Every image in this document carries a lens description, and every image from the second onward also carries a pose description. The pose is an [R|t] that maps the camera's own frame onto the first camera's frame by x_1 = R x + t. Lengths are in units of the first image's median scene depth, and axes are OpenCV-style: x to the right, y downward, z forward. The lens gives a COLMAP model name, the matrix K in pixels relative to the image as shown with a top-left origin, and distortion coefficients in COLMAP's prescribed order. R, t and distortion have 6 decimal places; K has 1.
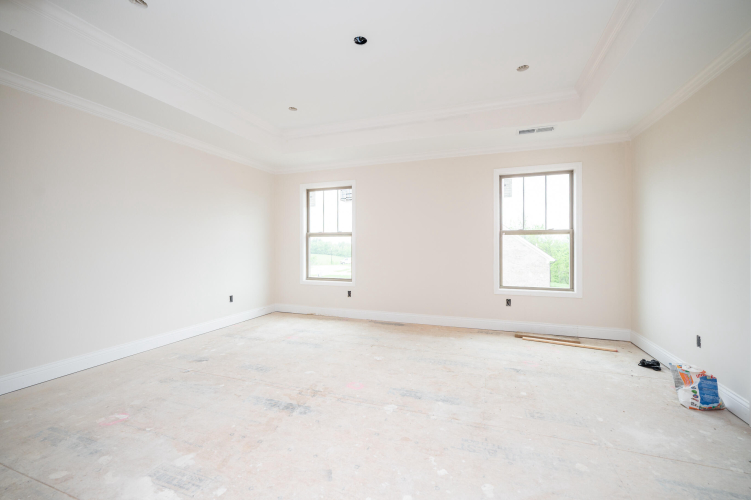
lens RADIAL K [[361.6, 0, 377.2], [0, 361.6, 238.7], [0, 0, 1]] dist [-0.001462, -0.000121]
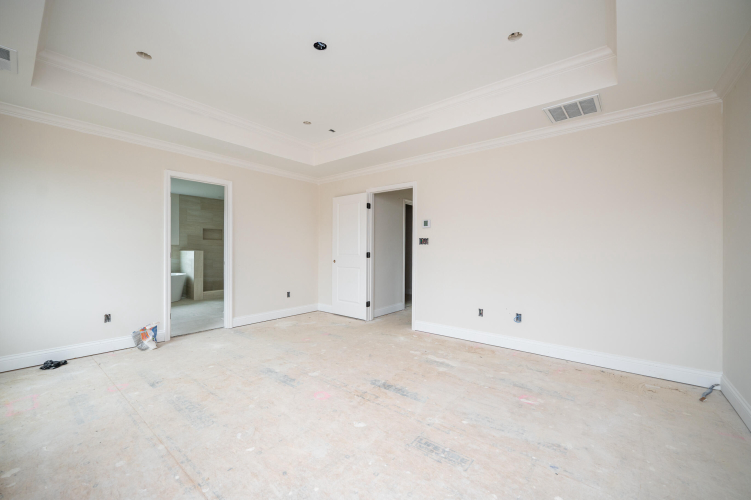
lens RADIAL K [[302.3, 0, 372.5], [0, 302.3, 250.2], [0, 0, 1]] dist [-0.002311, -0.000185]
pose [[-0.957330, -0.003875, 0.288971, -0.474880], [-0.010955, 0.999678, -0.022890, 0.031212], [-0.288789, -0.025079, -0.957064, 1.944240]]
